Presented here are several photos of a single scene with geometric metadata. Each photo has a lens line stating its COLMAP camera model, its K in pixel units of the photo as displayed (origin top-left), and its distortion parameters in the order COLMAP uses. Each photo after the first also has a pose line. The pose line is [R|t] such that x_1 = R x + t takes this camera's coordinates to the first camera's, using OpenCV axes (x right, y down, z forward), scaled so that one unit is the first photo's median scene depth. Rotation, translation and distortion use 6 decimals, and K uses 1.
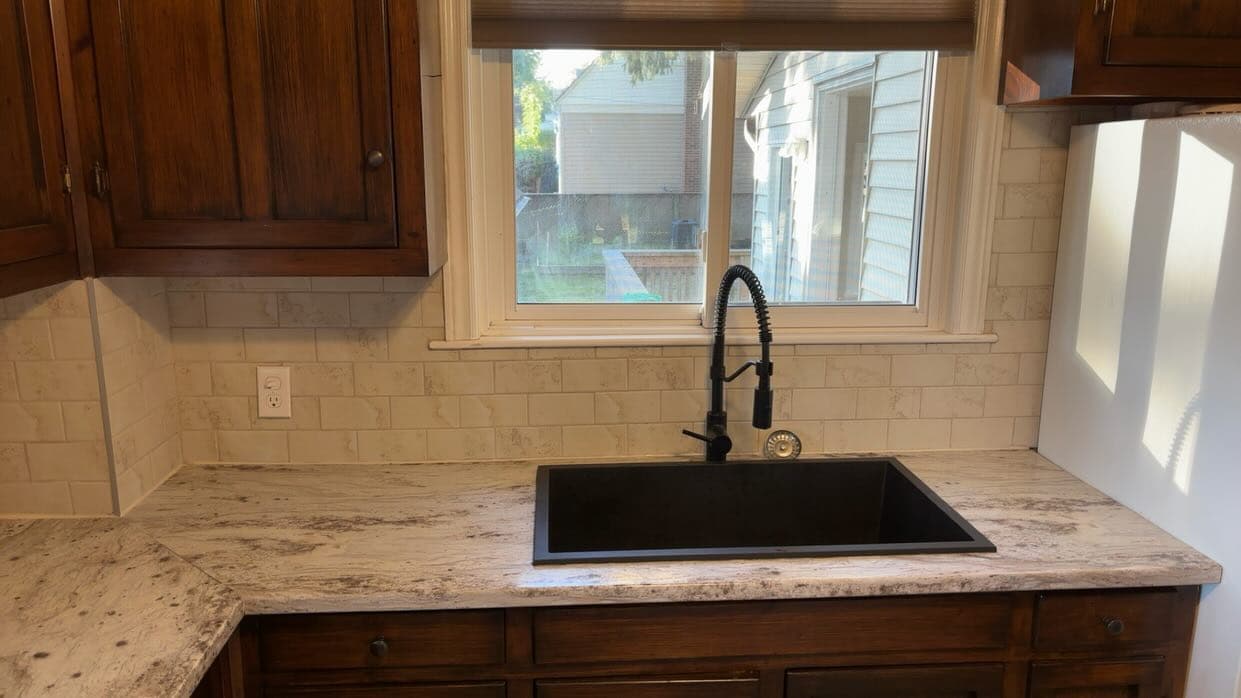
lens RADIAL K [[892.5, 0, 618.7], [0, 892.5, 348.8], [0, 0, 1]] dist [0.006961, 0.004303]
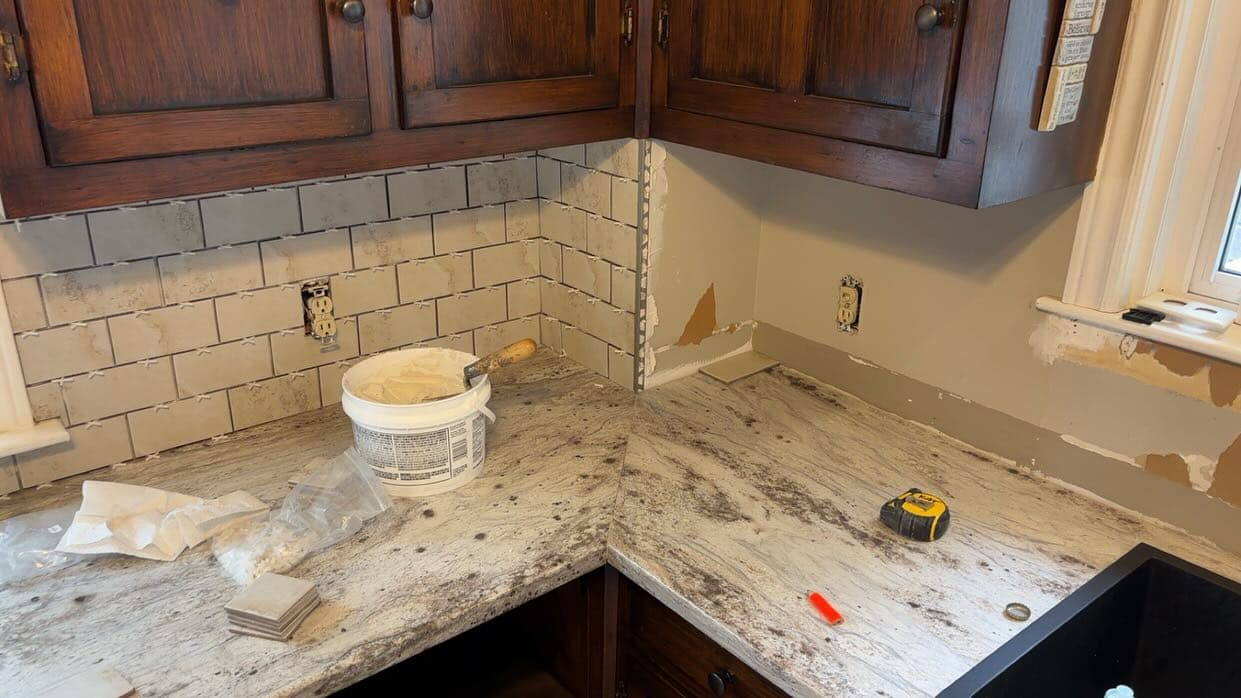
lens RADIAL K [[971.6, 0, 620.0], [0, 971.6, 351.5], [0, 0, 1]] dist [0.029521, -0.011859]
pose [[0.582308, 0.309294, -0.751834, 0.205946], [-0.181177, 0.950915, 0.250869, -0.119144], [0.792523, -0.009868, 0.609762, 0.390681]]
